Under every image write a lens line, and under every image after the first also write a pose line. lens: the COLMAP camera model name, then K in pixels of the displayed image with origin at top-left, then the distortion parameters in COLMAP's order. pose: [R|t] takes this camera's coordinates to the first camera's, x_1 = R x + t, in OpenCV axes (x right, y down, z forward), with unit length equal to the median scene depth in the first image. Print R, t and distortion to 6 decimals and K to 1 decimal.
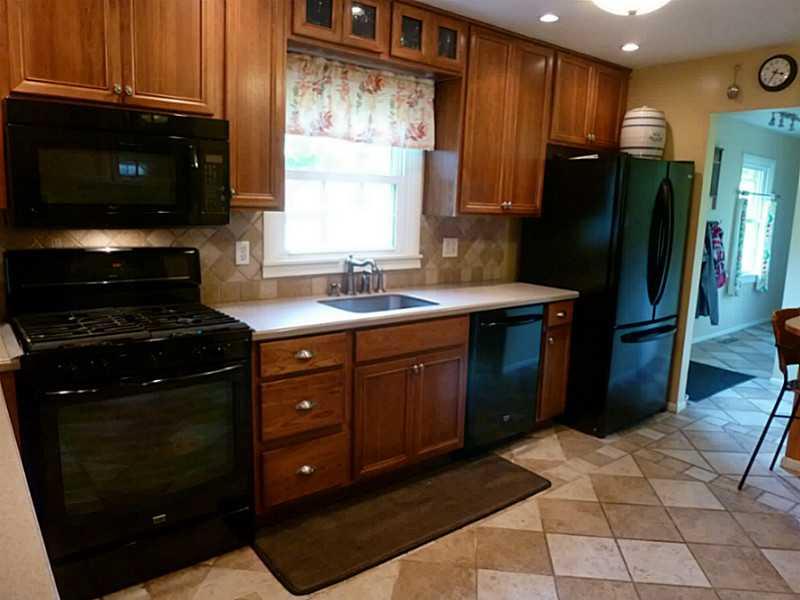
lens RADIAL K [[578.6, 0, 400.0], [0, 578.6, 298.5], [0, 0, 1]] dist [-0.011874, 0.001628]
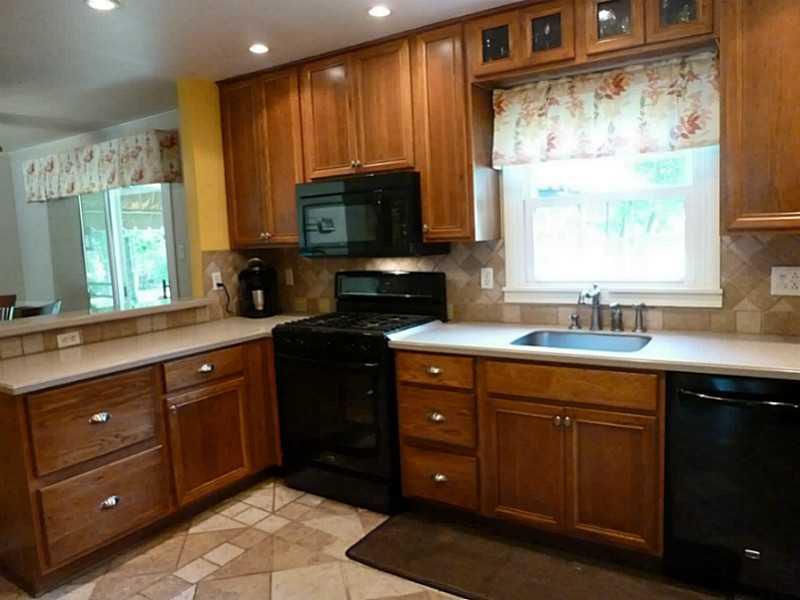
lens RADIAL K [[586.7, 0, 401.0], [0, 586.7, 298.4], [0, 0, 1]] dist [-0.011428, -0.001350]
pose [[0.329716, 0.060158, -0.942161, 0.713386], [-0.100795, 0.994507, 0.028227, -0.053939], [0.938684, 0.085659, 0.333969, 0.458845]]
